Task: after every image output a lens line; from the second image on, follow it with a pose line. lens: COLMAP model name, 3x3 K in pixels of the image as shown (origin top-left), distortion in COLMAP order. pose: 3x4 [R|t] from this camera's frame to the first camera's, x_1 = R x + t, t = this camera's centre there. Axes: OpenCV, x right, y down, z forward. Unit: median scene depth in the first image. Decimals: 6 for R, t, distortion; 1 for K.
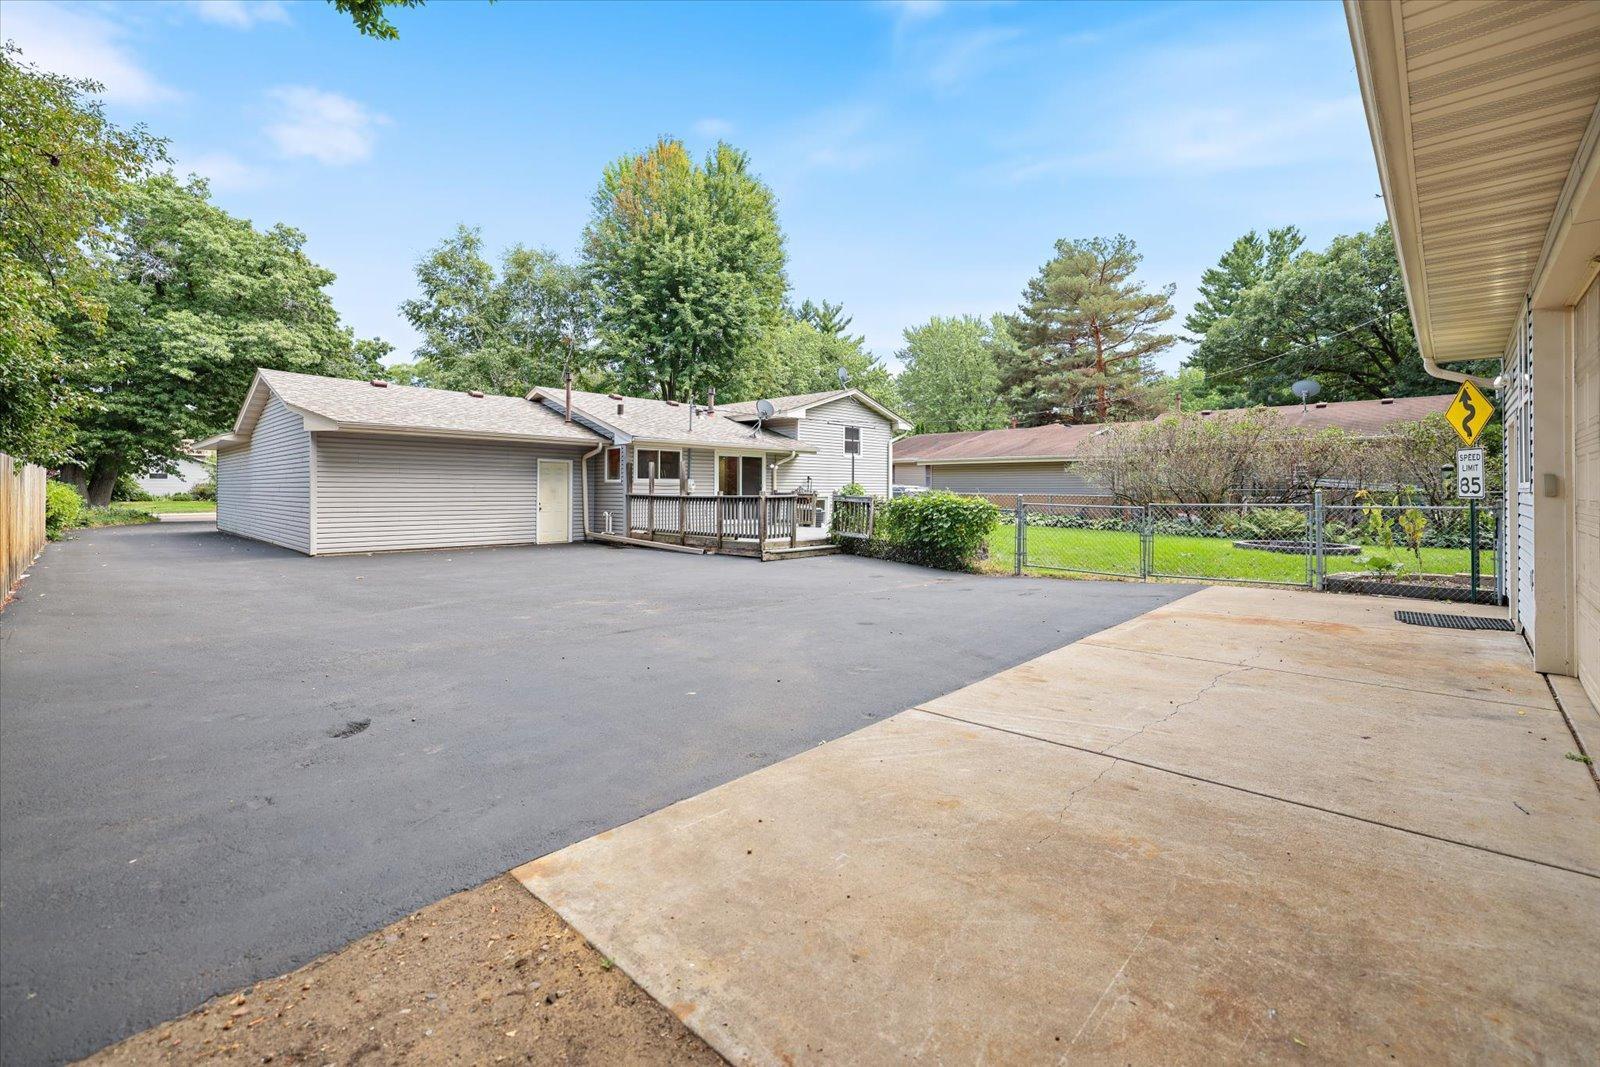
lens RADIAL K [[681.9, 0, 809.6], [0, 681.9, 485.4], [0, 0, 1]] dist [0.002423, 0.000262]
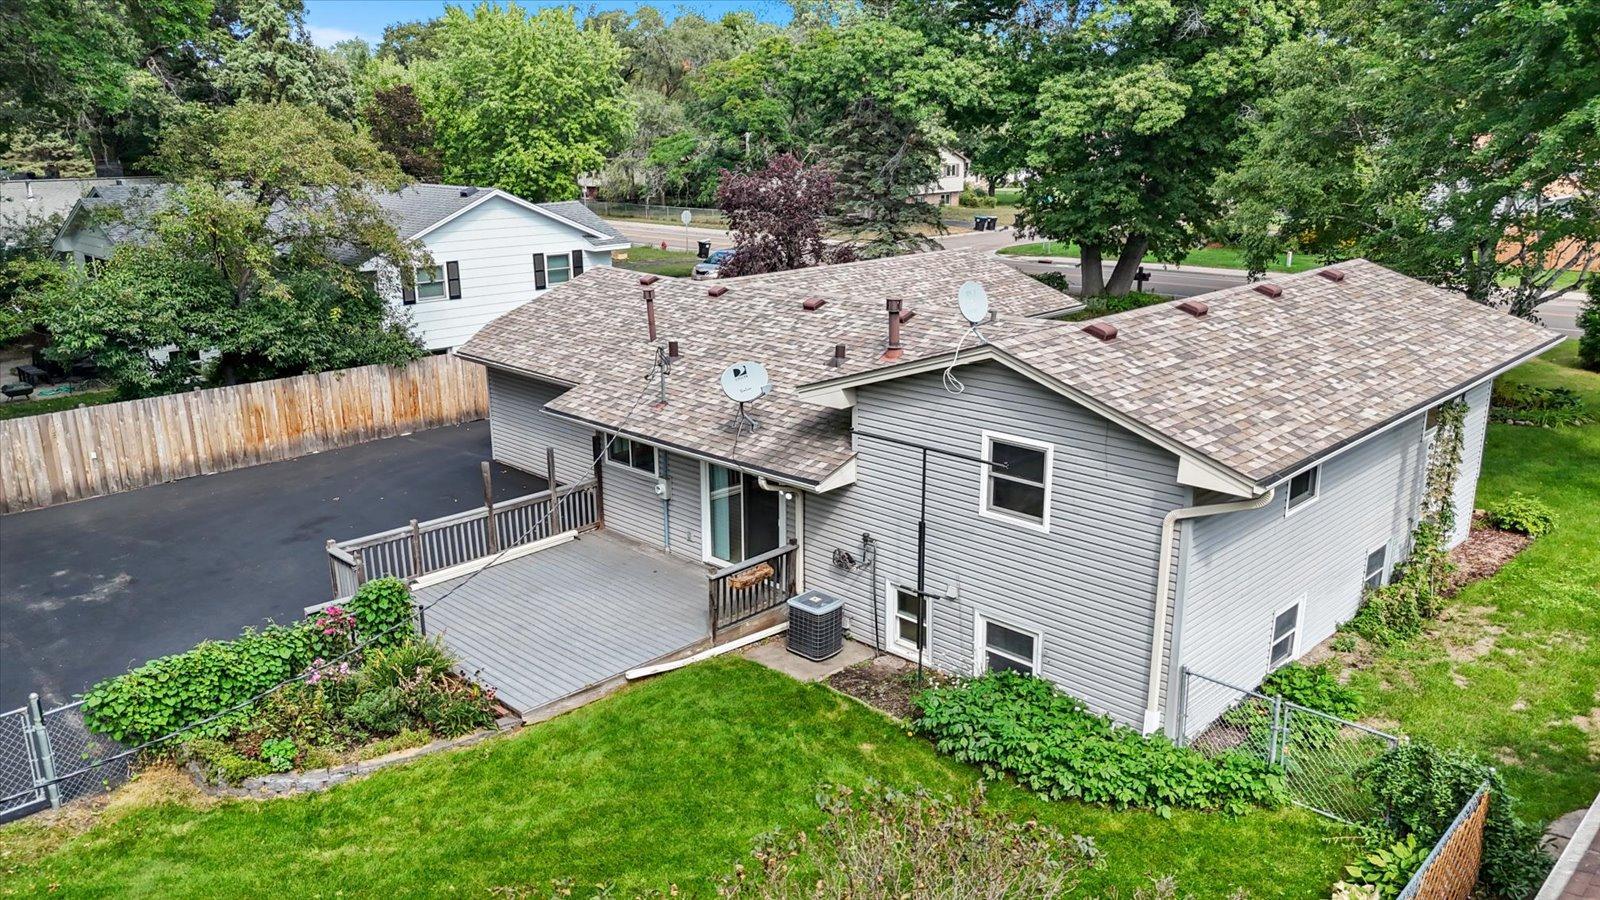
lens RADIAL K [[1184.5, 0, 799.7], [0, 1184.5, 421.2], [0, 0, 1]] dist [0.085209, -0.094287]
pose [[-0.031686, 0.244308, -0.969180, 0.586101], [0.010920, 0.969693, 0.244081, -0.219886], [0.999438, -0.002849, -0.033394, 0.788959]]
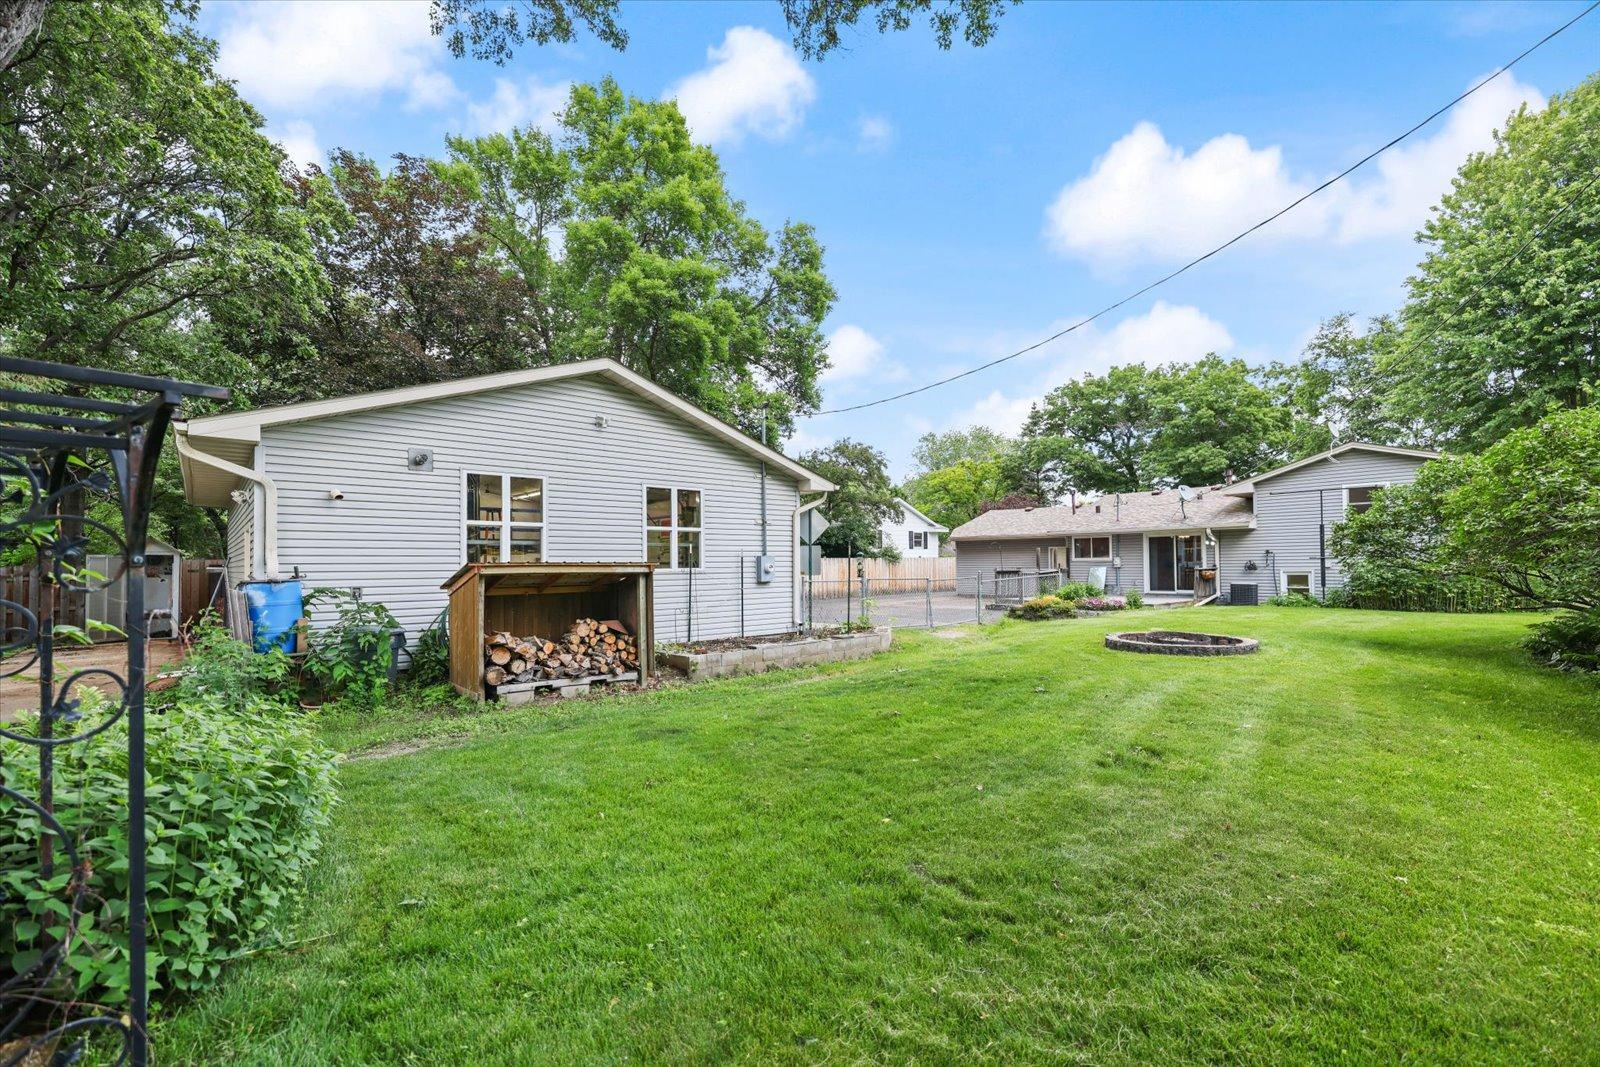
lens RADIAL K [[689.5, 0, 801.4], [0, 689.5, 554.5], [0, 0, 1]] dist [0.000288, 0.000055]
pose [[-0.098317, -0.015420, -0.995036, 0.826241], [0.022426, 0.999592, -0.017707, -0.003548], [0.994902, -0.024056, -0.097931, 0.355077]]
